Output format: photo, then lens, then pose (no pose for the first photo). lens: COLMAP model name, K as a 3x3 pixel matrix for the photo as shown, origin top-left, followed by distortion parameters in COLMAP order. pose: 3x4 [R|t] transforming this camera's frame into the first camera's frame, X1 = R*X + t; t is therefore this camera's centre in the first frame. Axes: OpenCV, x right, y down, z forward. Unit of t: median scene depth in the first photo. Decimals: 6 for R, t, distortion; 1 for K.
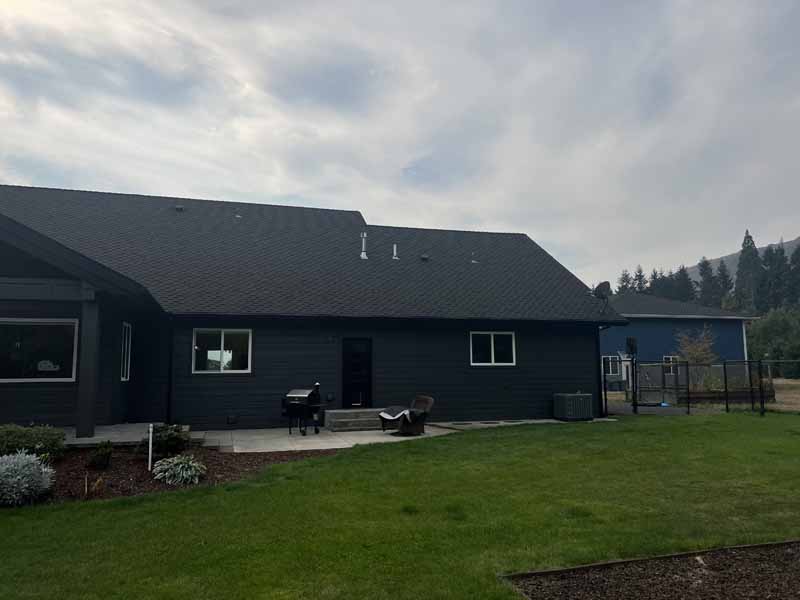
lens RADIAL K [[598.6, 0, 400.0], [0, 598.6, 300.0], [0, 0, 1]] dist [0.058716, -0.065629]
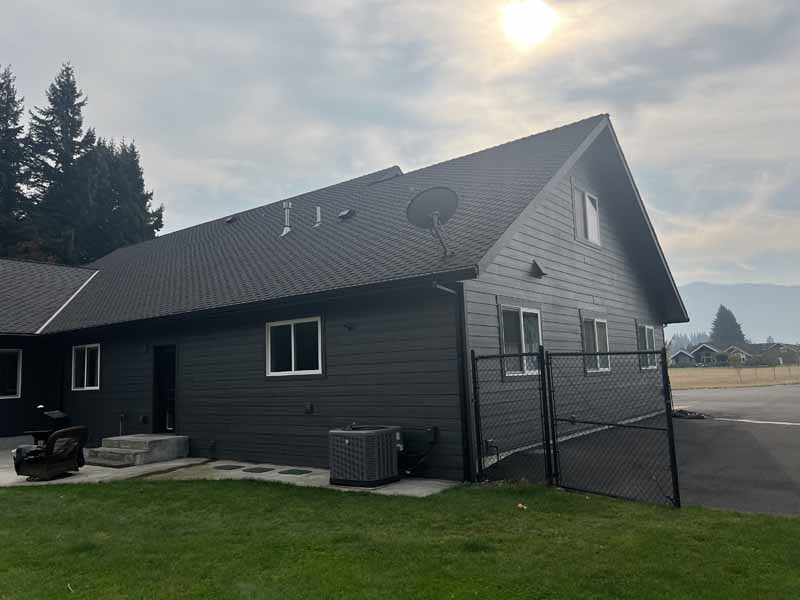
lens RADIAL K [[601.1, 0, 400.0], [0, 601.1, 300.0], [0, 0, 1]] dist [0.125658, -0.180456]
pose [[0.568542, -0.112846, -0.814878, 0.723297], [0.132390, 0.990187, -0.044755, 0.075507], [0.811931, -0.082436, 0.577903, 0.740248]]
